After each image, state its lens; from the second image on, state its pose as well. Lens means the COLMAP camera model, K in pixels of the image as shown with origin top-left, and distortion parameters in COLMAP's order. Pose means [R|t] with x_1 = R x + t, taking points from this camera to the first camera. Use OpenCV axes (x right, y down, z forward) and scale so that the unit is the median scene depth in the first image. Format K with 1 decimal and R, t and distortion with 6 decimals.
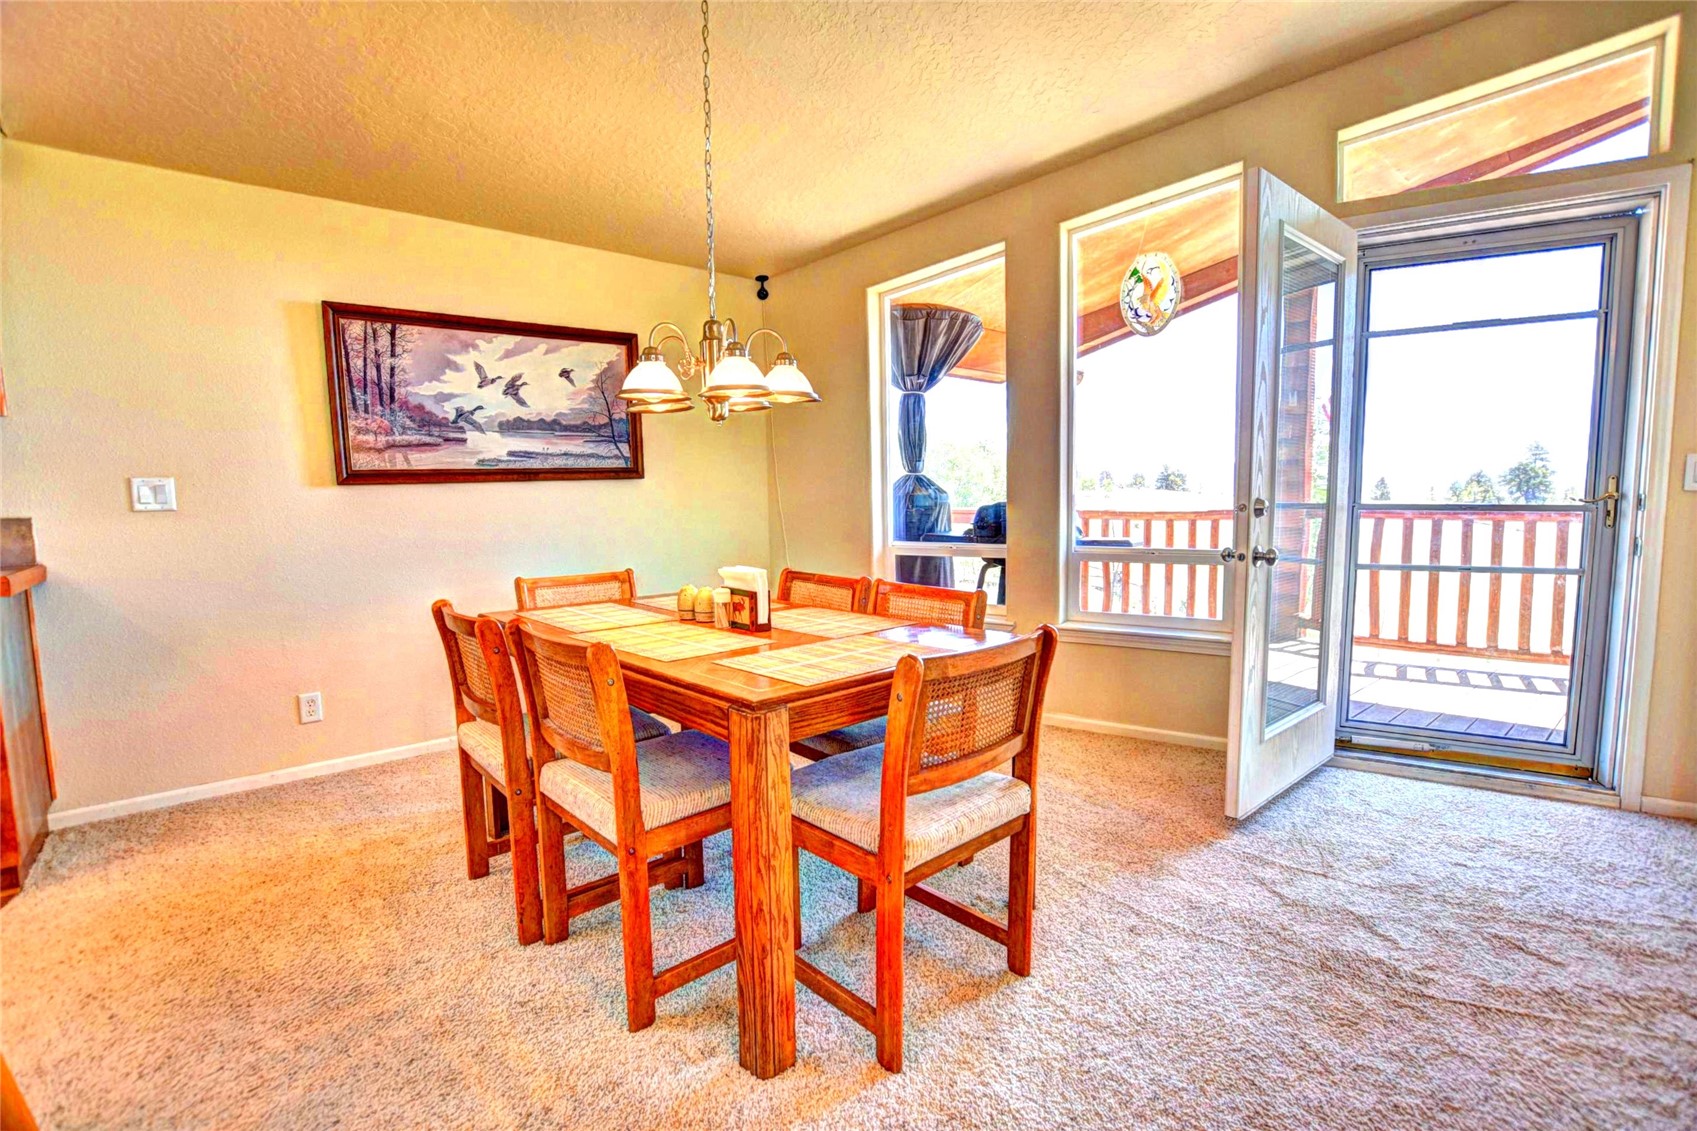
lens RADIAL K [[788.6, 0, 853.4], [0, 788.6, 572.3], [0, 0, 1]] dist [-0.026981, 0.000698]
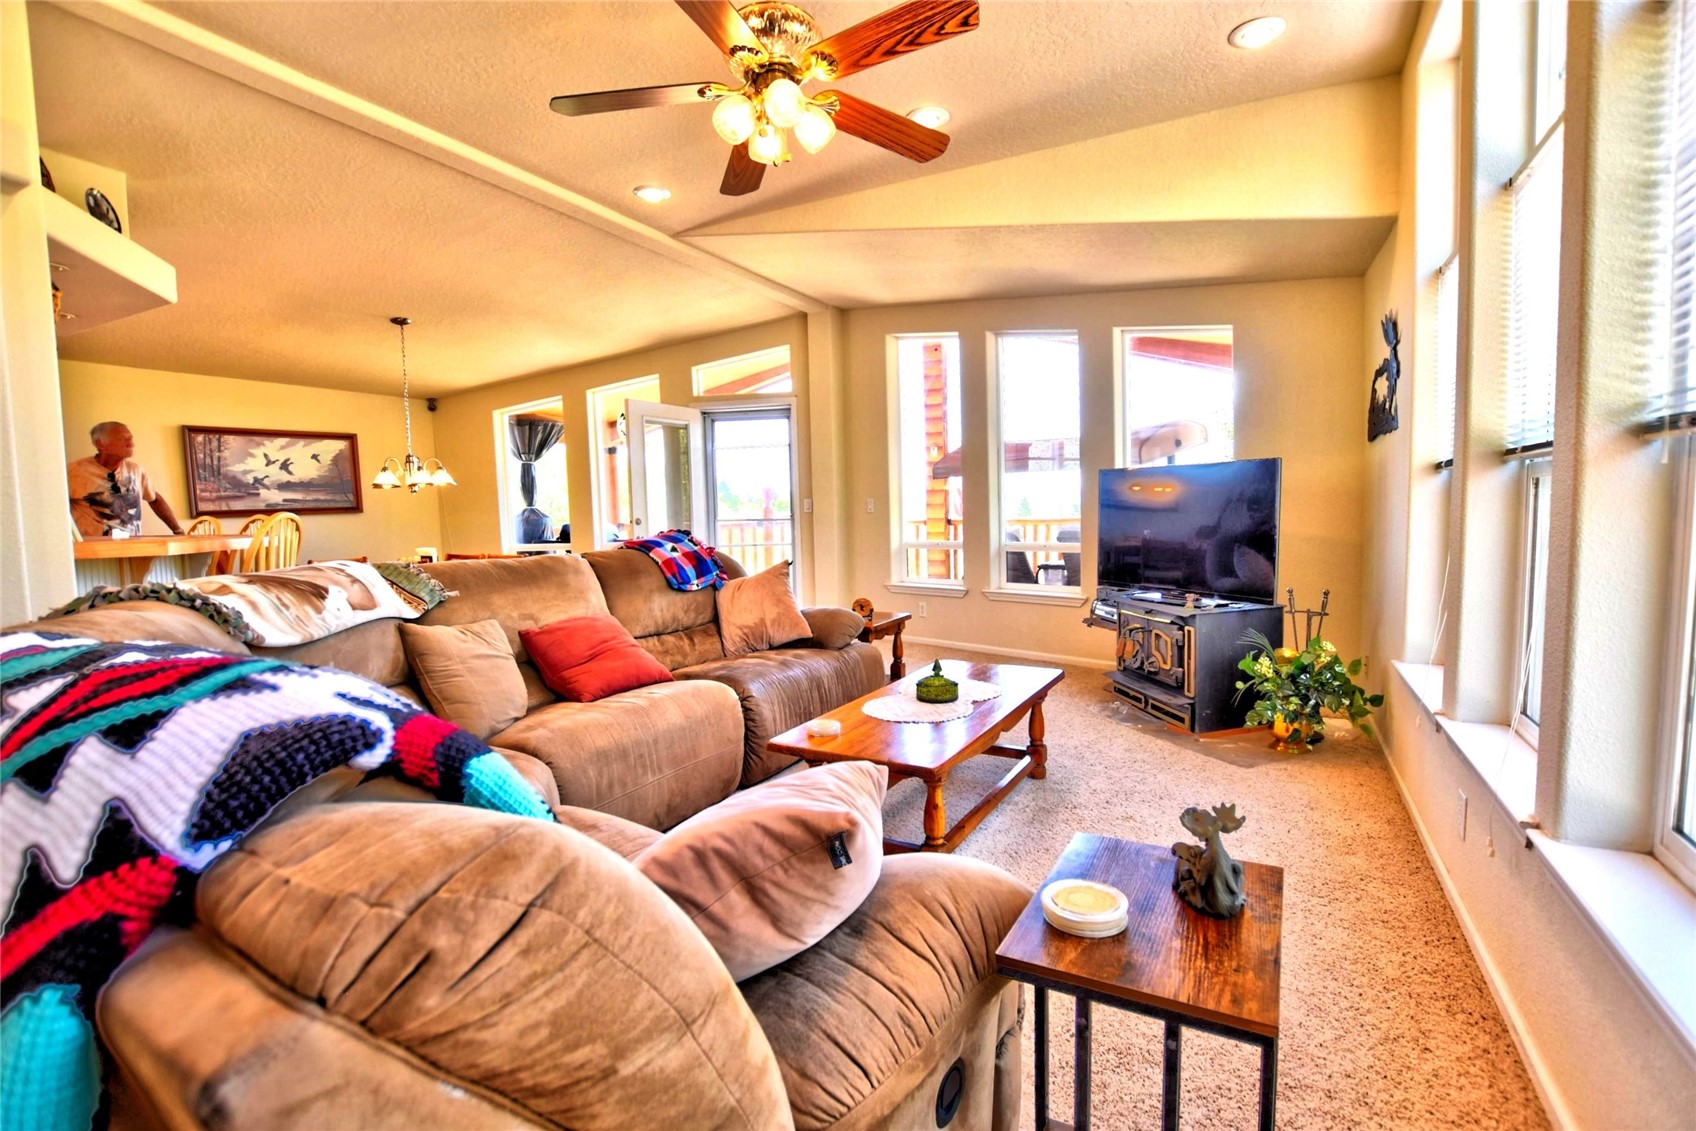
lens RADIAL K [[788.1, 0, 852.9], [0, 788.1, 572.3], [0, 0, 1]] dist [-0.026981, 0.000698]
pose [[0.933442, -0.039693, 0.356526, 0.212690], [0.050344, 0.998519, -0.020641, 0.167340], [-0.355179, 0.037217, 0.934057, -1.603881]]
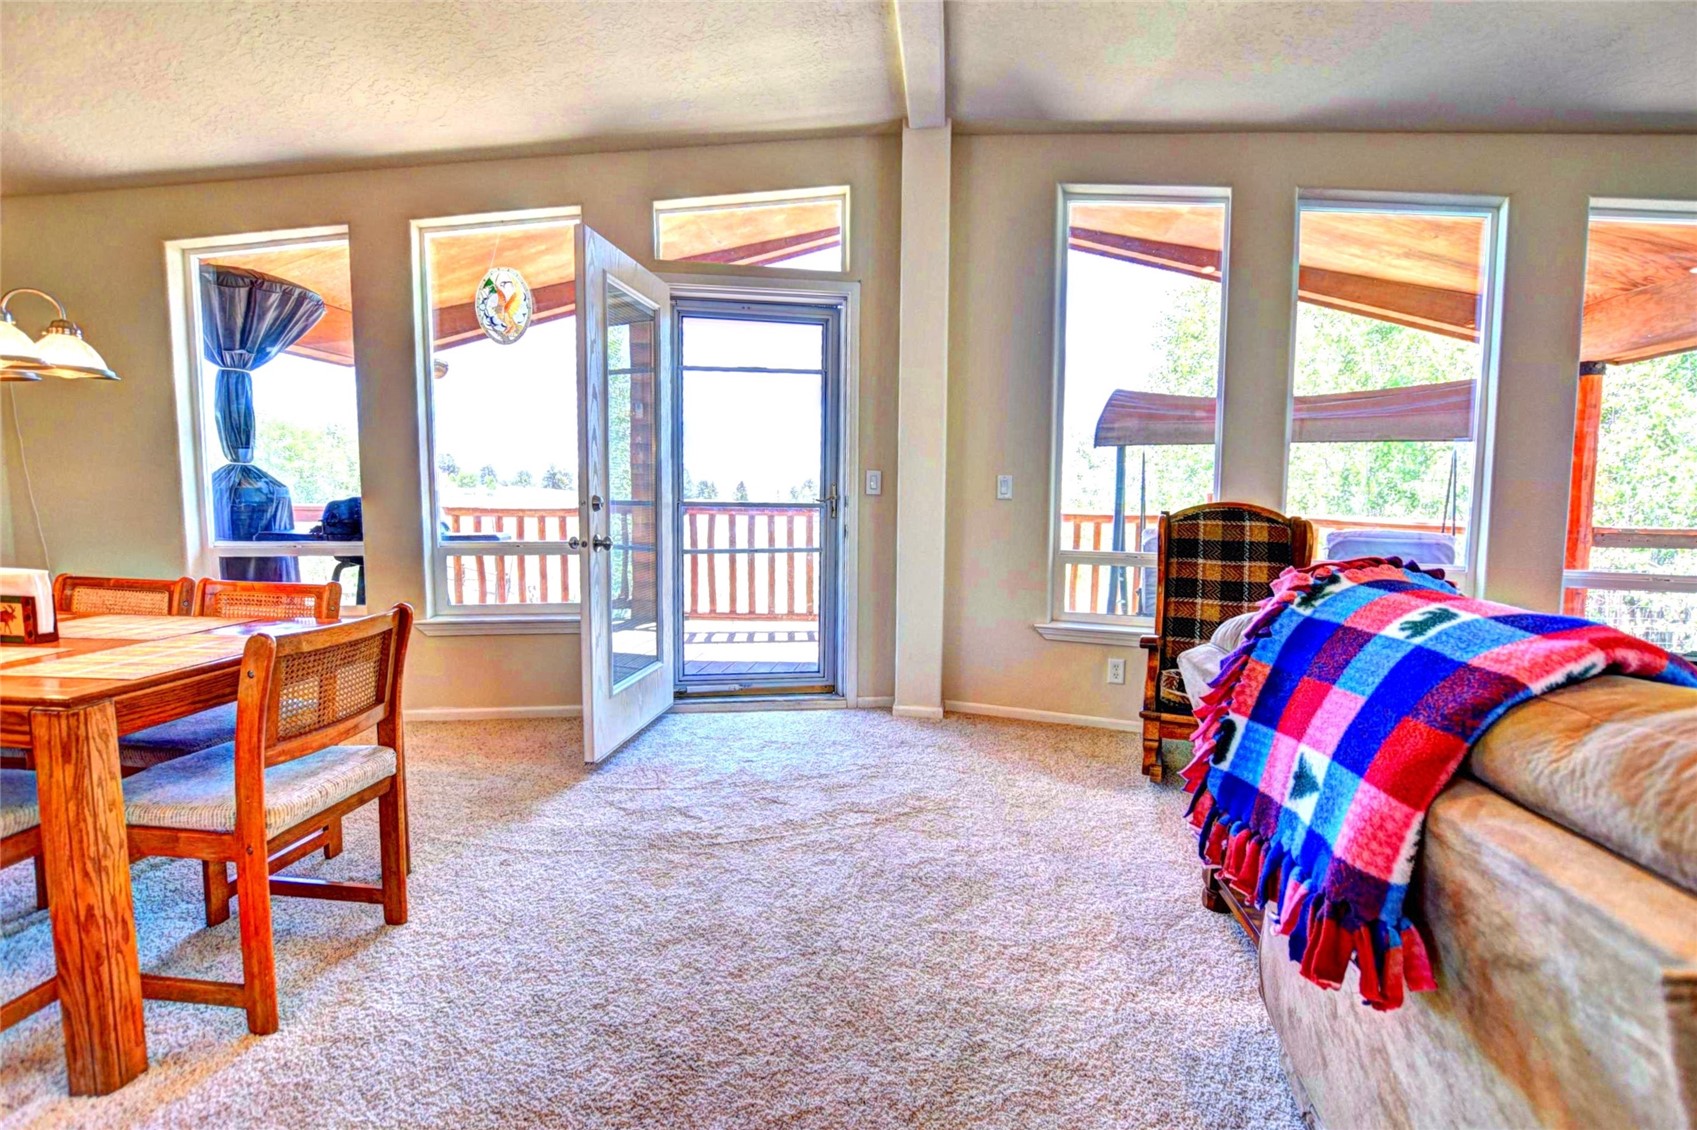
lens RADIAL K [[820.9, 0, 867.8], [0, 820.9, 572.0], [0, 0, 1]] dist [-0.030019, 0.001325]
pose [[0.736983, -0.044383, 0.674452, -0.030460], [0.046444, 0.998809, 0.014977, 0.022500], [-0.674313, 0.020286, 0.738167, -0.202219]]
